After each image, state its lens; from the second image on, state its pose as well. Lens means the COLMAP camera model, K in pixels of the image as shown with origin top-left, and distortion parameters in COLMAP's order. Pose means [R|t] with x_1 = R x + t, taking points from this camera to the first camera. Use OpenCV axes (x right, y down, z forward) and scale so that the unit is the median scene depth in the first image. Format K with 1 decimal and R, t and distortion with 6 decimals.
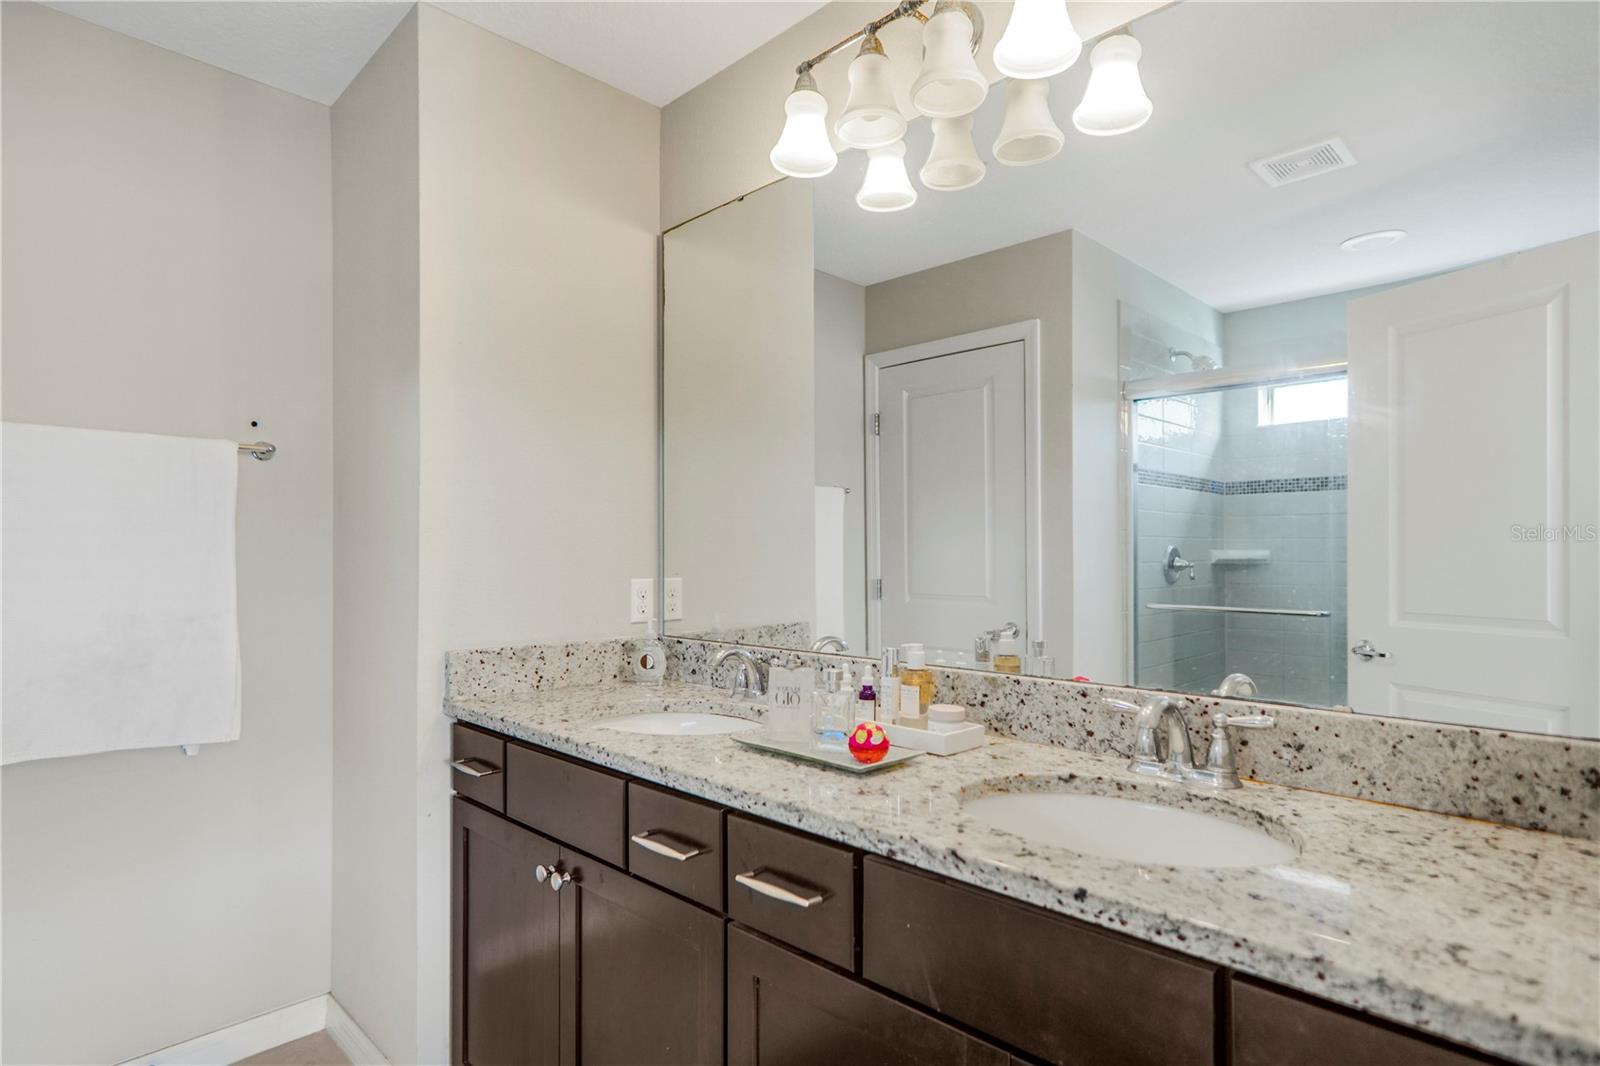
lens RADIAL K [[849.9, 0, 793.0], [0, 849.9, 541.6], [0, 0, 1]] dist [-0.015470, -0.001101]
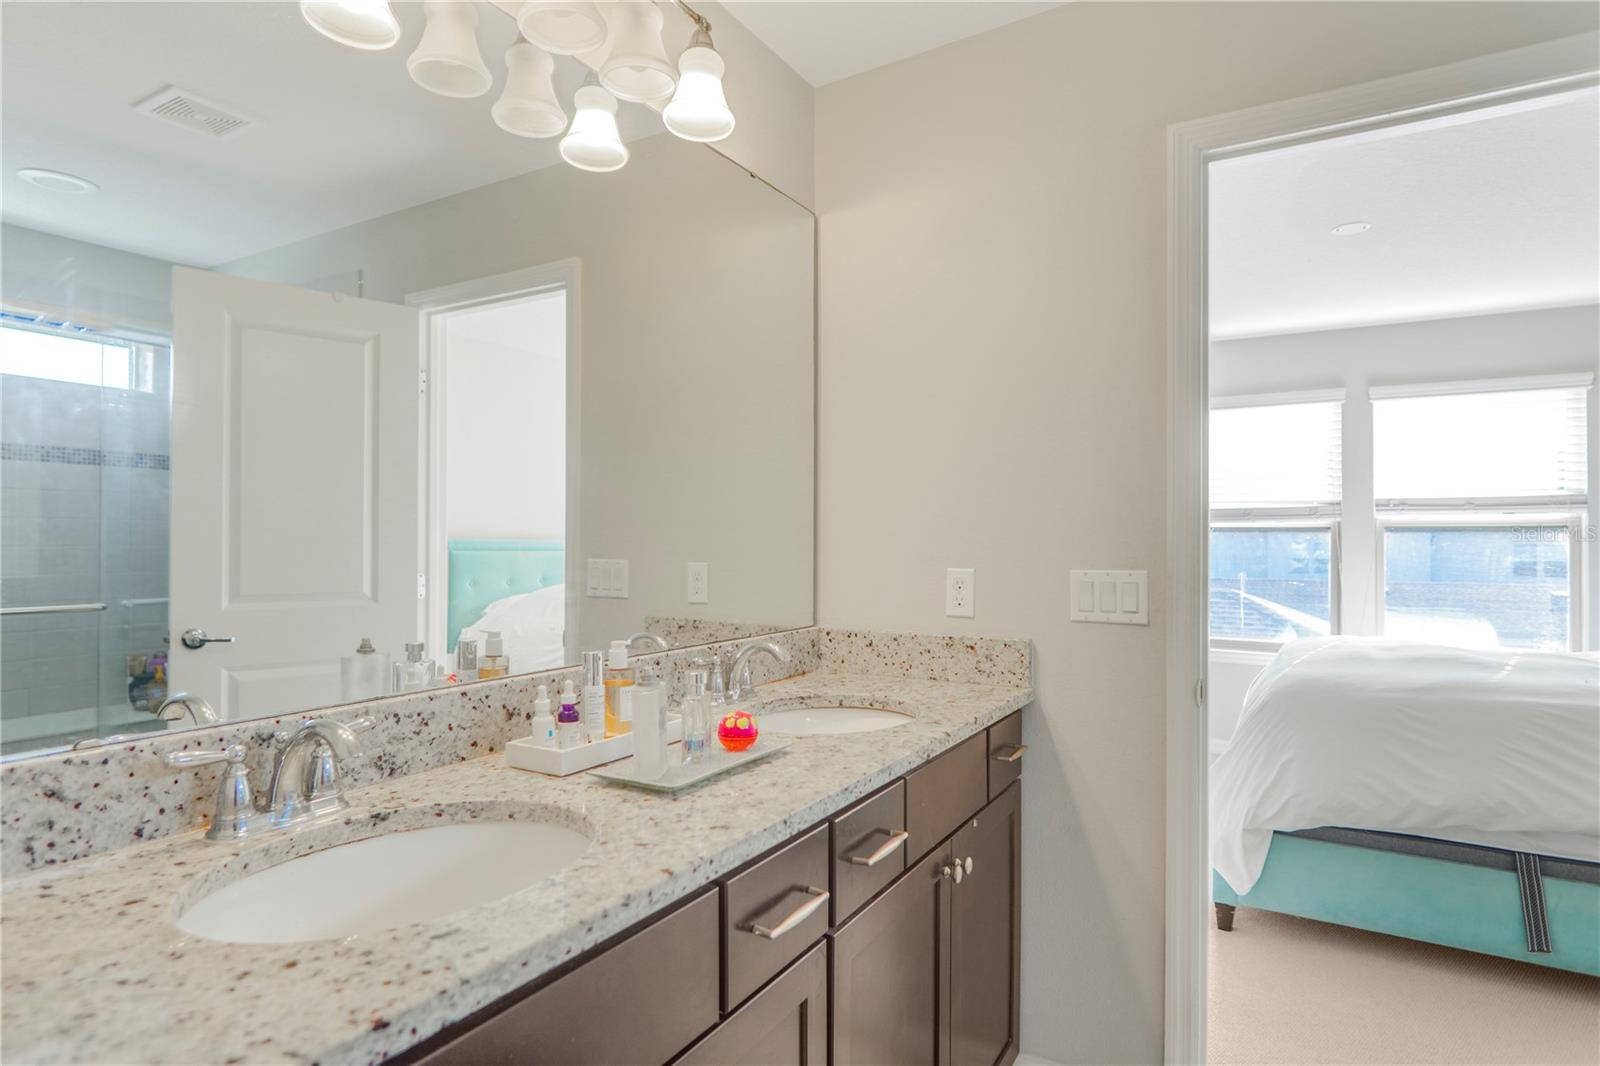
lens RADIAL K [[873.5, 0, 800.0], [0, 873.5, 533.0], [0, 0, 1]] dist [-0.035879, 0.010386]
pose [[-0.236877, 0.003215, 0.971534, -0.887919], [-0.014606, 0.999870, -0.006870, 0.006738], [-0.971430, -0.015818, -0.236799, 1.114883]]
